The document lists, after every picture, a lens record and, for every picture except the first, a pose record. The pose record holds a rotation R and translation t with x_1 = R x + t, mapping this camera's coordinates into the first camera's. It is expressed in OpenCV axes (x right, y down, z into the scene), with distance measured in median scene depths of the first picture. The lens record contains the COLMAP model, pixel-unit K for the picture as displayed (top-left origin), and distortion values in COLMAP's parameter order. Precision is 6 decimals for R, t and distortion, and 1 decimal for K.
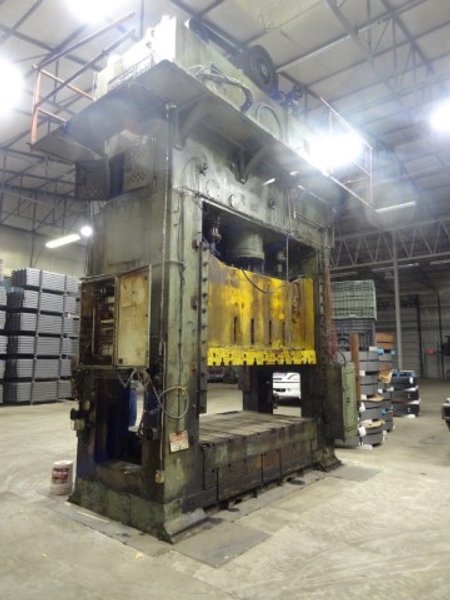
lens RADIAL K [[418.1, 0, 229.9], [0, 418.1, 300.3], [0, 0, 1]] dist [-0.009250, -0.001539]
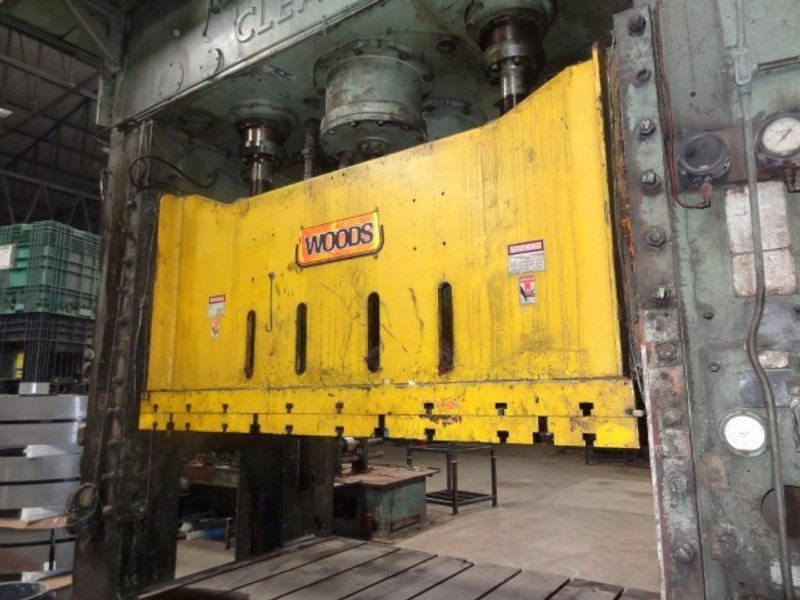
lens RADIAL K [[557.4, 0, 400.0], [0, 557.4, 300.0], [0, 0, 1]] dist [-0.009624, 0.002895]
pose [[0.081977, -0.183214, -0.979649, 0.534468], [0.139732, 0.975361, -0.170719, 0.135386], [0.986790, -0.122893, 0.105558, 1.039576]]
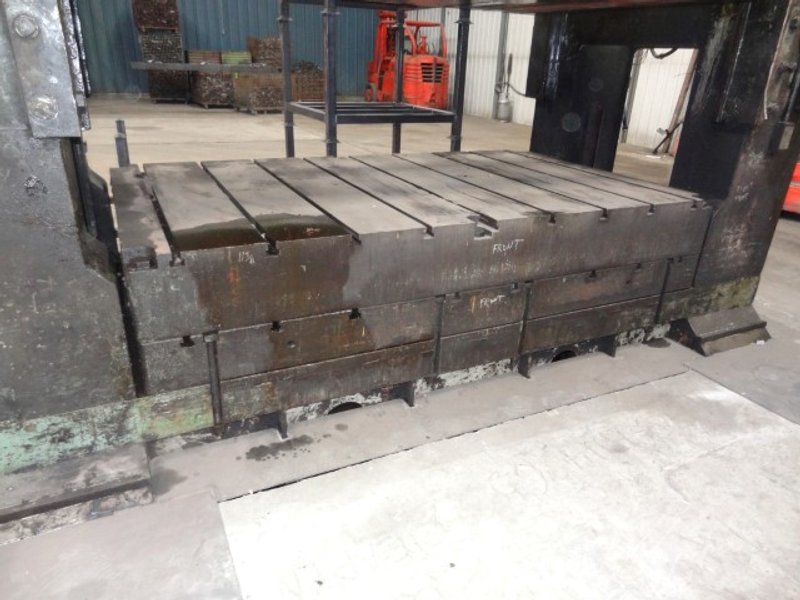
lens RADIAL K [[557.4, 0, 400.0], [0, 557.4, 300.0], [0, 0, 1]] dist [-0.009624, 0.002895]
pose [[0.907226, 0.194513, -0.372970, 0.191368], [0.021831, 0.863695, 0.503542, 0.156810], [0.420078, -0.464968, 0.779320, 0.631001]]
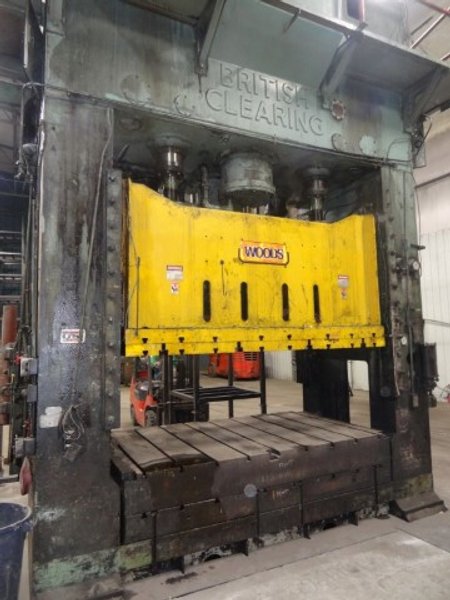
lens RADIAL K [[418.1, 0, 228.2], [0, 418.1, 301.5], [0, 0, 1]] dist [-0.009624, 0.002895]
pose [[0.906156, -0.063043, -0.418219, 0.307326], [0.083198, 0.996078, 0.030114, 0.052596], [0.414680, -0.062083, 0.907847, 0.391030]]
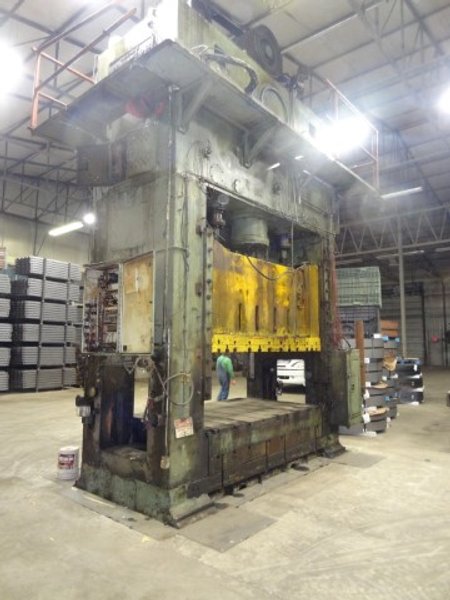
lens RADIAL K [[418.1, 0, 228.2], [0, 418.1, 301.5], [0, 0, 1]] dist [-0.009624, 0.002895]
pose [[0.999931, -0.002389, -0.011501, -0.002715], [0.002748, 0.999508, 0.031257, 0.003194], [0.011421, -0.031286, 0.999445, 0.007082]]
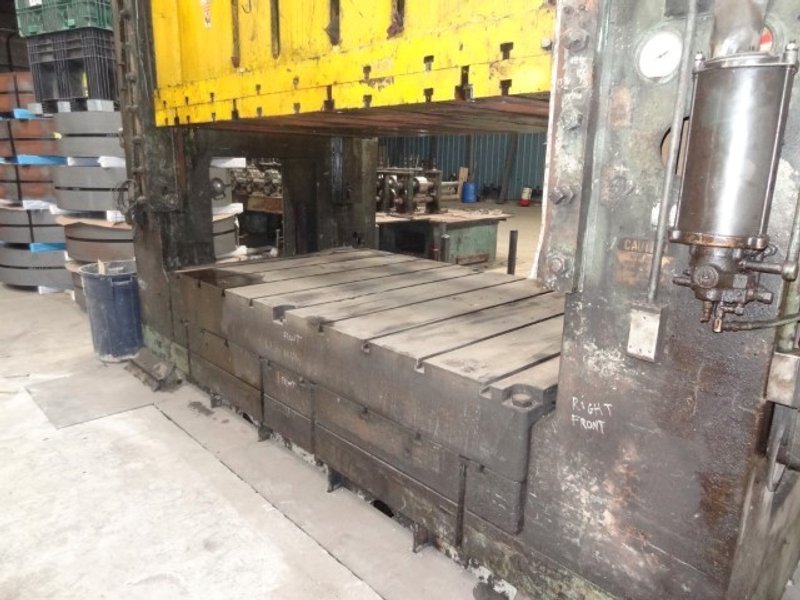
lens RADIAL K [[559.2, 0, 388.8], [0, 559.2, 296.1], [0, 0, 1]] dist [0.001543, 0.002281]
pose [[-0.135137, 0.223050, -0.965395, 0.524087], [0.117117, 0.971098, 0.207973, 0.208699], [0.983881, -0.084959, -0.157354, 1.143914]]
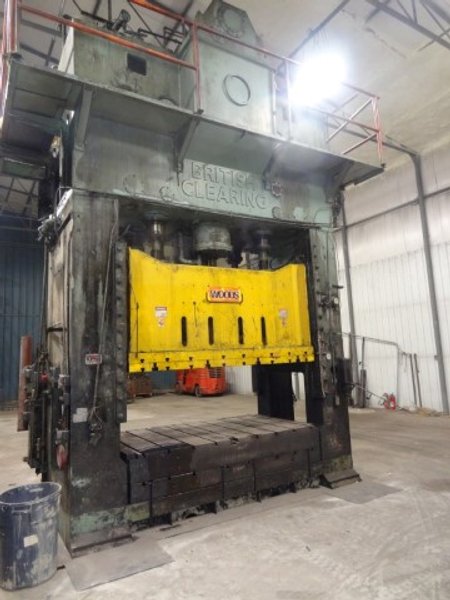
lens RADIAL K [[418.1, 0, 228.2], [0, 418.1, 301.5], [0, 0, 1]] dist [-0.009624, 0.002895]
pose [[0.938168, -0.092031, -0.333723, 0.401052], [0.095932, 0.995376, -0.004812, 0.018566], [0.332623, -0.027500, 0.942659, 0.152451]]
